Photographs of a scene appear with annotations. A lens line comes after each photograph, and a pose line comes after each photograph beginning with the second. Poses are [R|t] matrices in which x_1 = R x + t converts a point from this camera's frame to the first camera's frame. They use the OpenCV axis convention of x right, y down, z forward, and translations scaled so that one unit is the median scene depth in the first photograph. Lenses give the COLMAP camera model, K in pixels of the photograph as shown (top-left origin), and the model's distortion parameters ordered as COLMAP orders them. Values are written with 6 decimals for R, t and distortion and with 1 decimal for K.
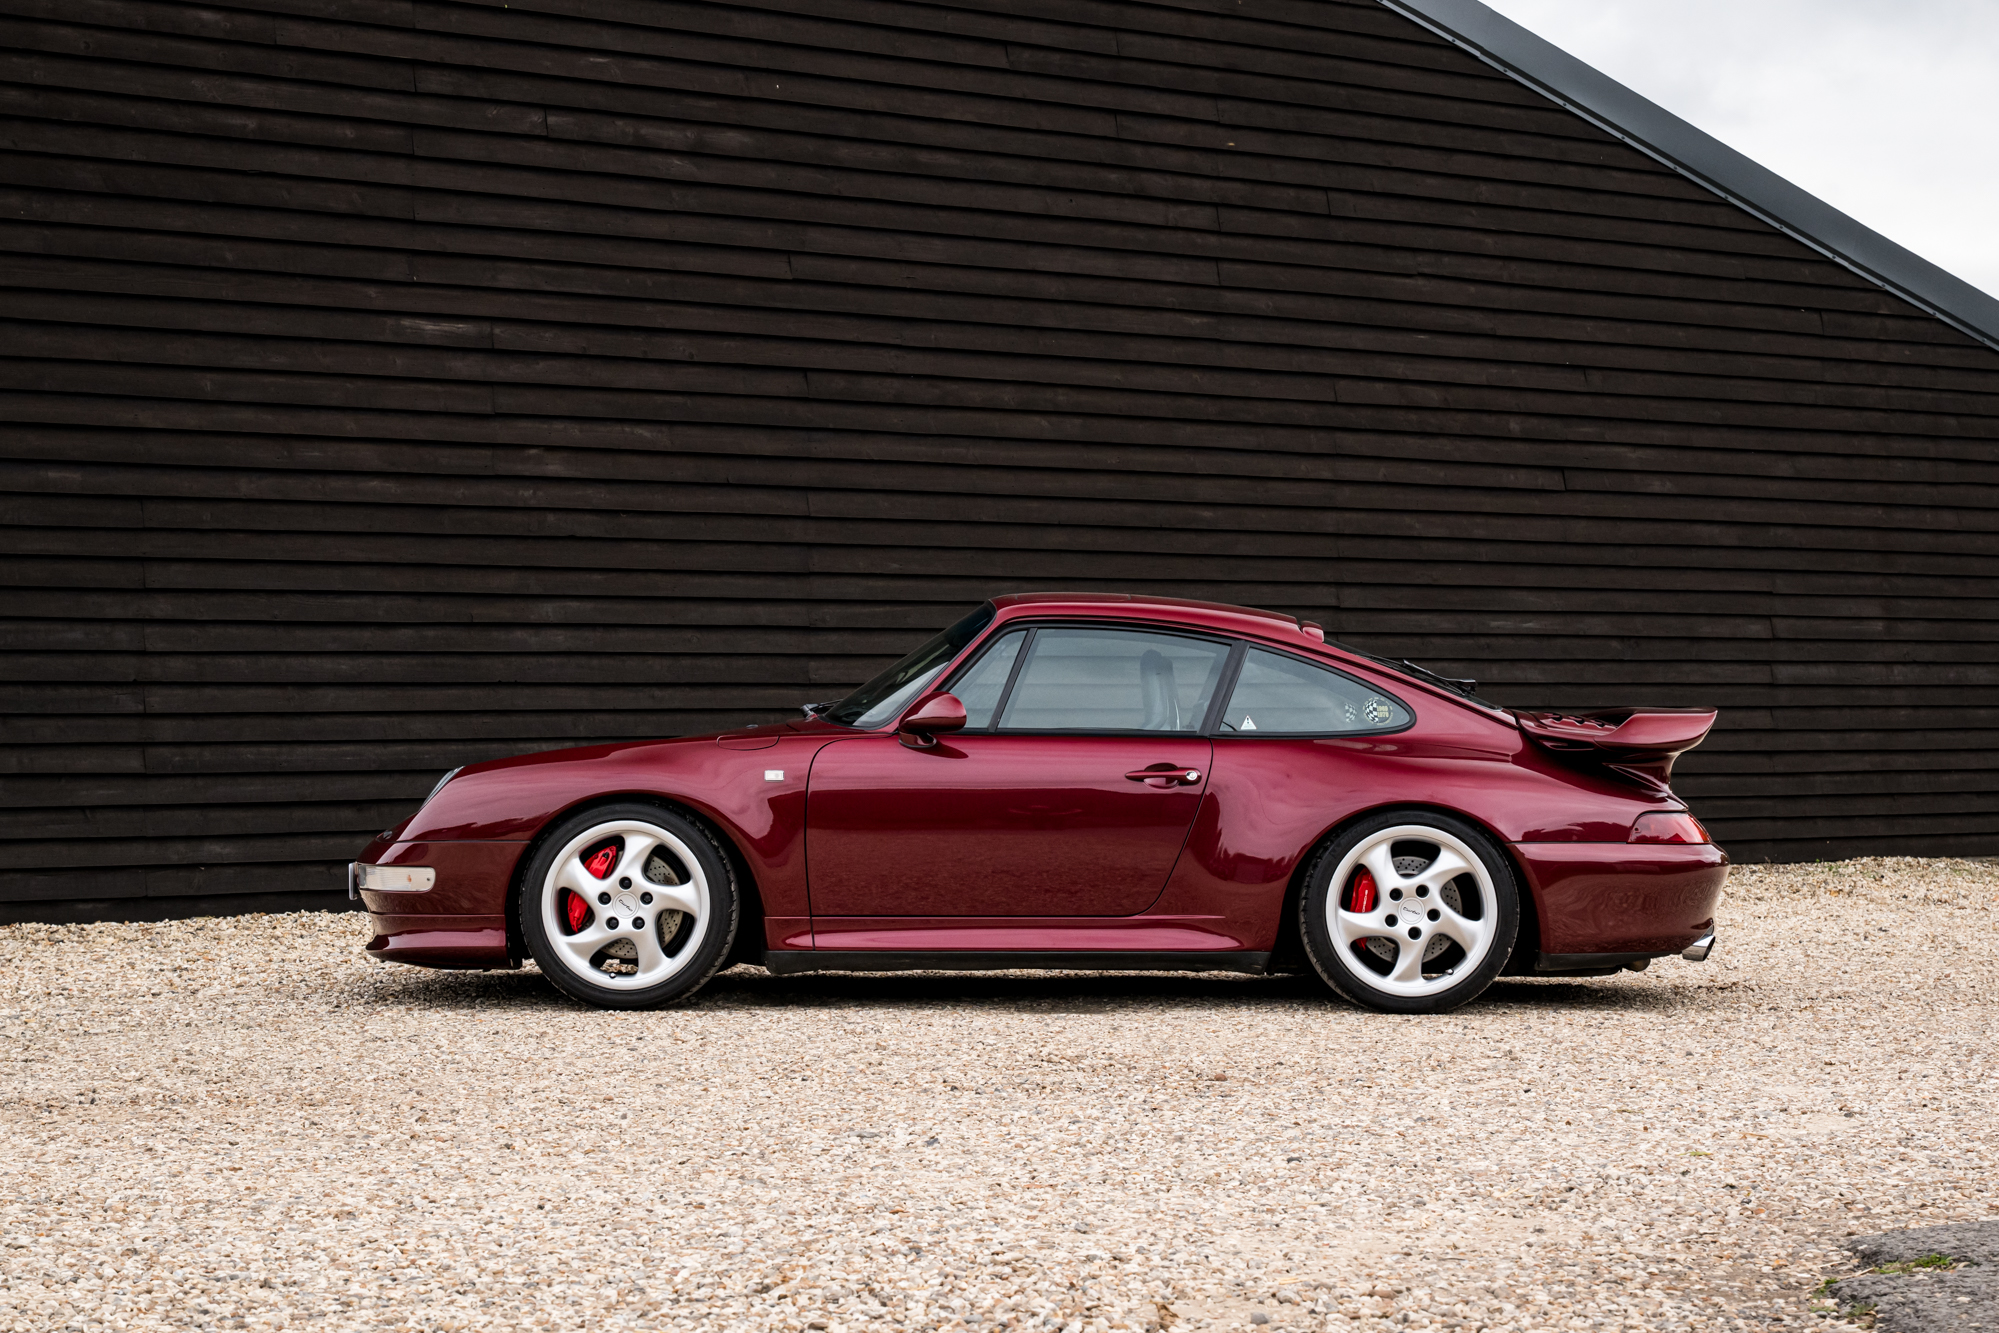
lens RADIAL K [[3634.2, 0, 1090.7], [0, 3634.2, 686.7], [0, 0, 1]] dist [0.003017, 0.000000]
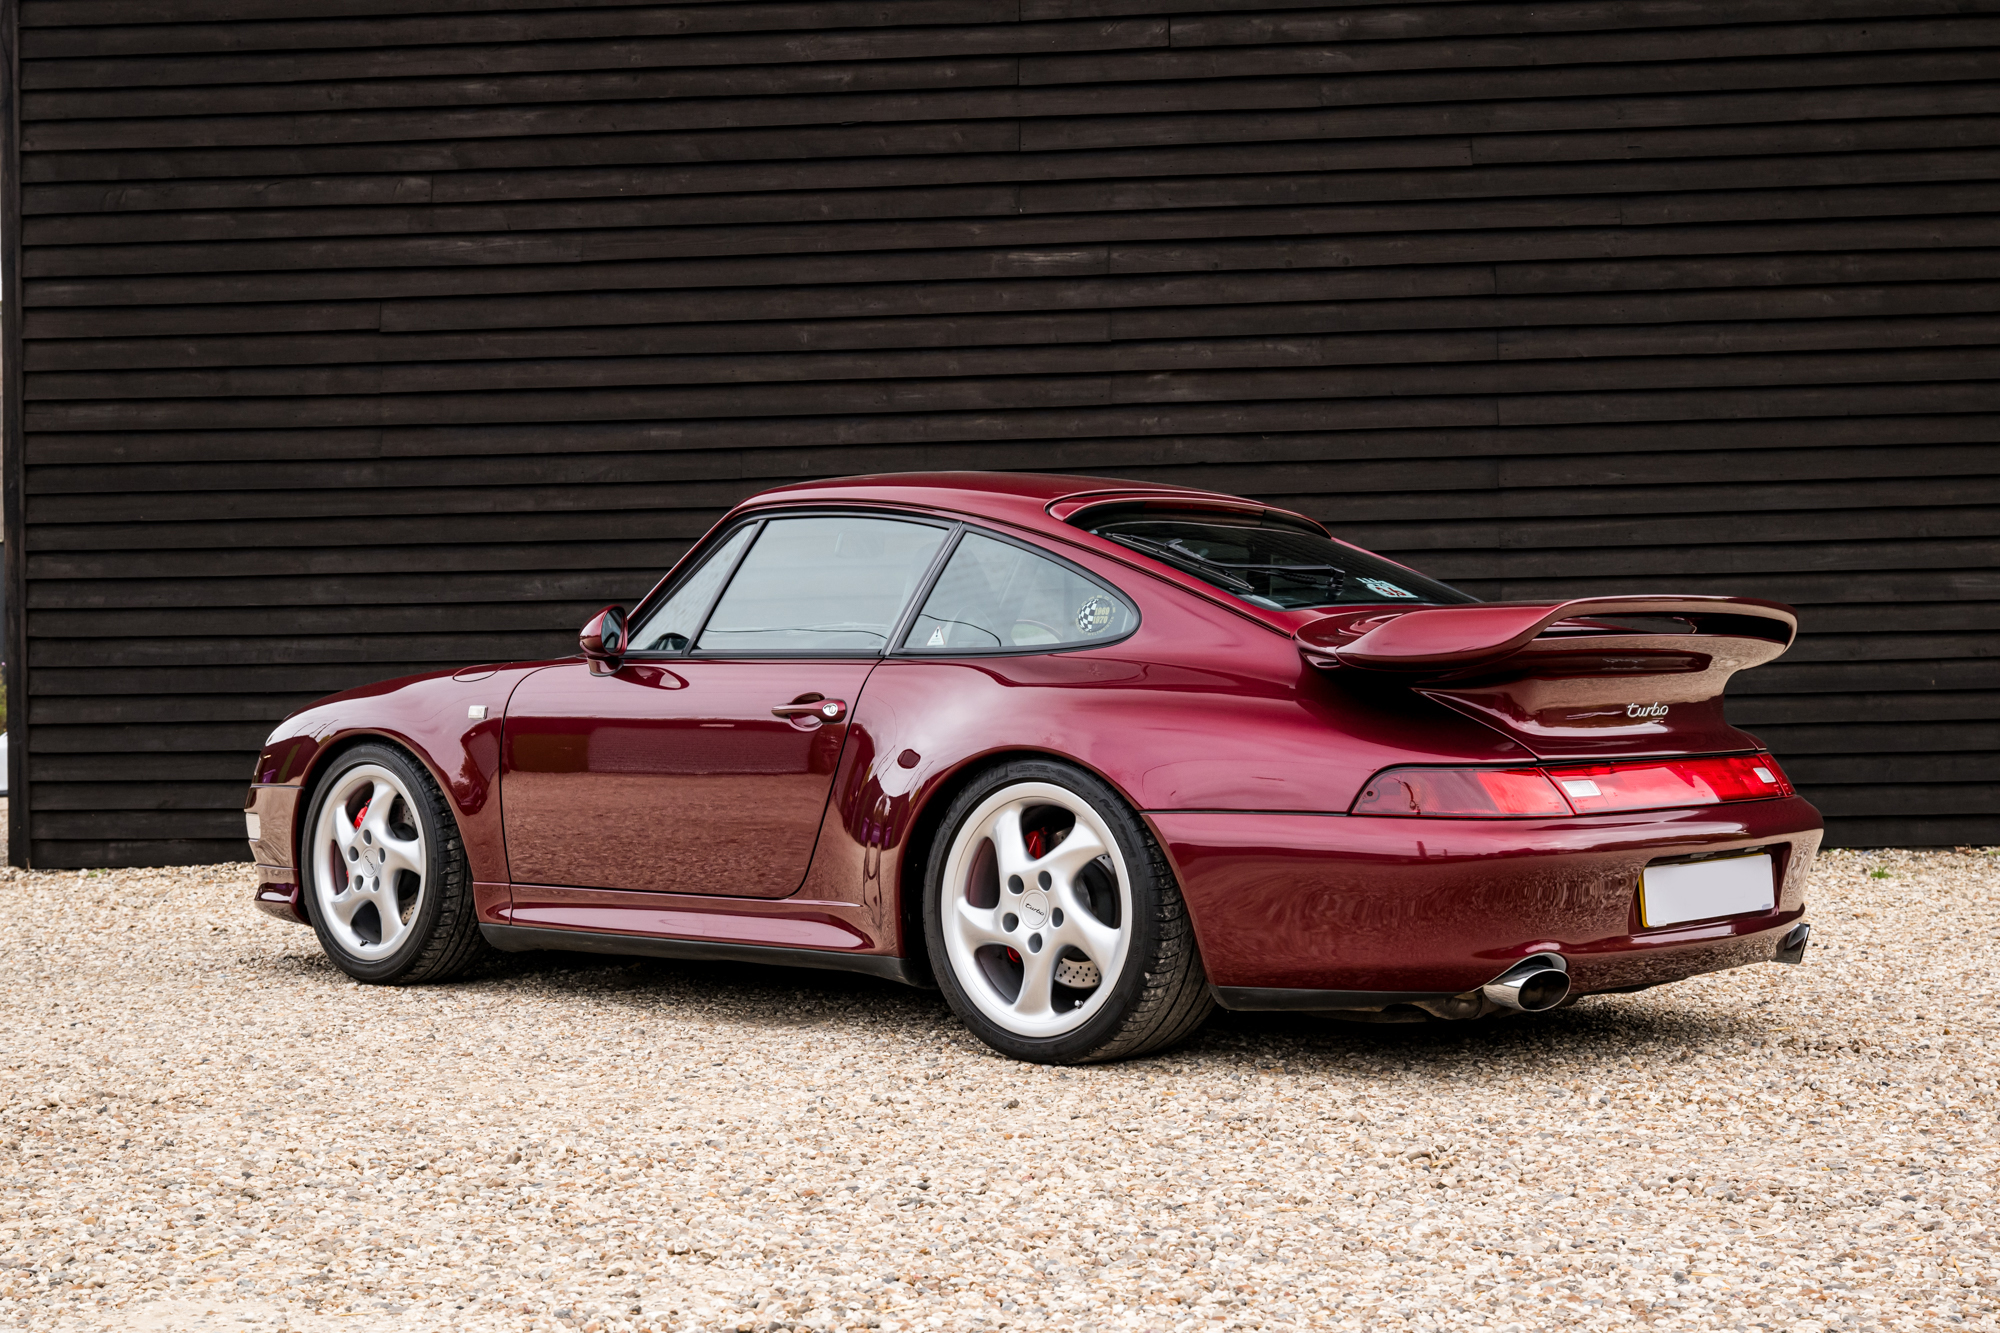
lens RADIAL K [[2753.9, 0, 1065.4], [0, 2753.9, 667.8], [0, 0, 1]] dist [0.004608, 0.000000]
pose [[0.745931, -0.014648, -0.665863, 0.299950], [0.019412, 0.999812, -0.000248, 0.011319], [0.665741, -0.012741, 0.746074, 0.423561]]
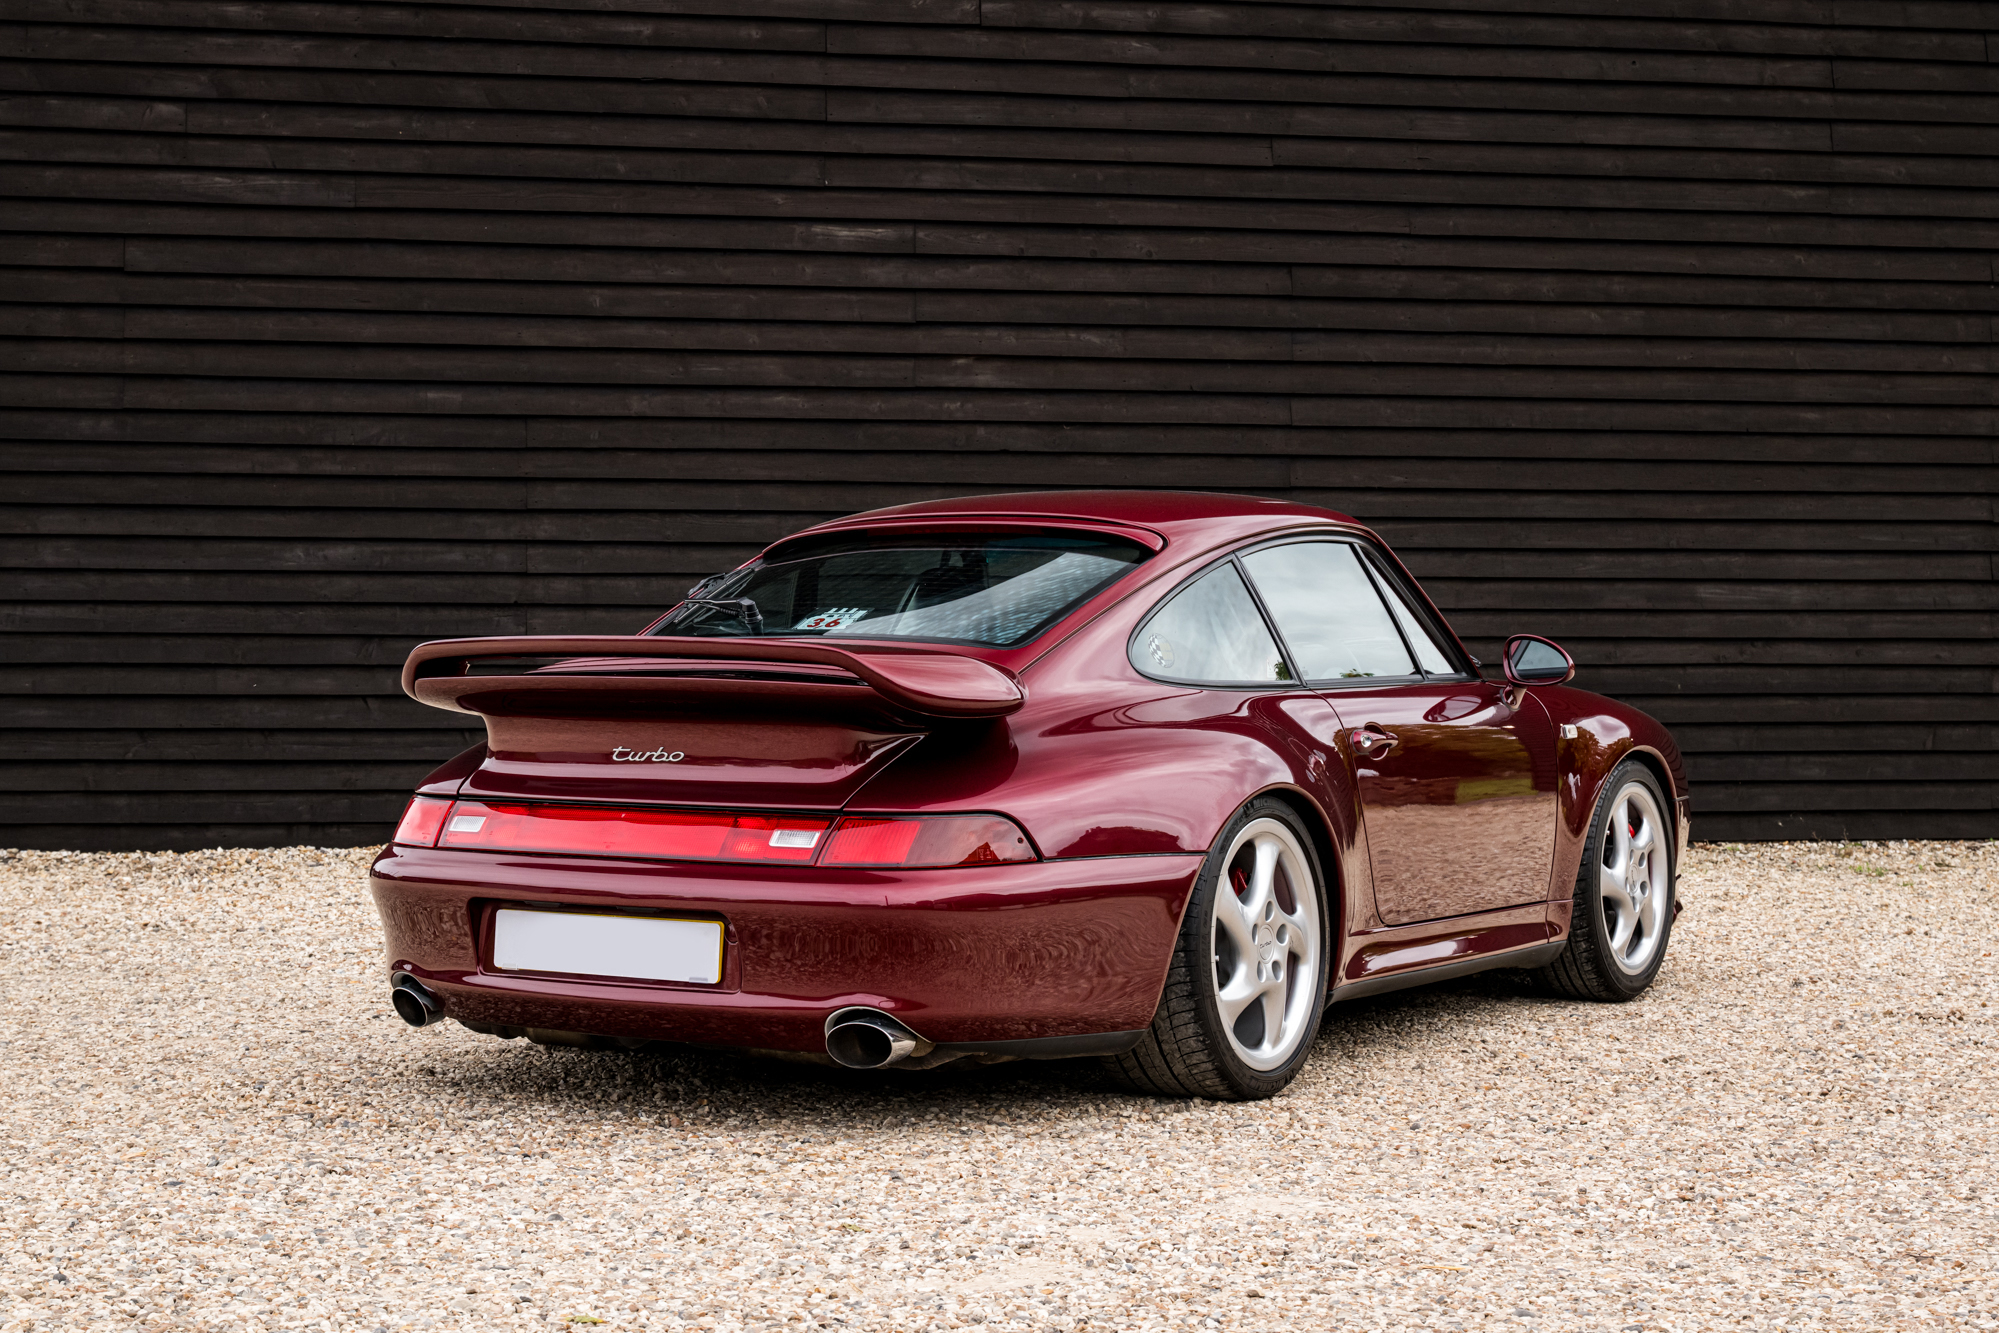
lens RADIAL K [[3358.0, 0, 987.1], [0, 3358.0, 674.8], [0, 0, 1]] dist [0.012411, 0.000000]
pose [[0.902569, 0.015511, -0.430265, 0.220549], [-0.005468, 0.999683, 0.024568, -0.004623], [0.430510, -0.019821, 0.902368, 0.206229]]
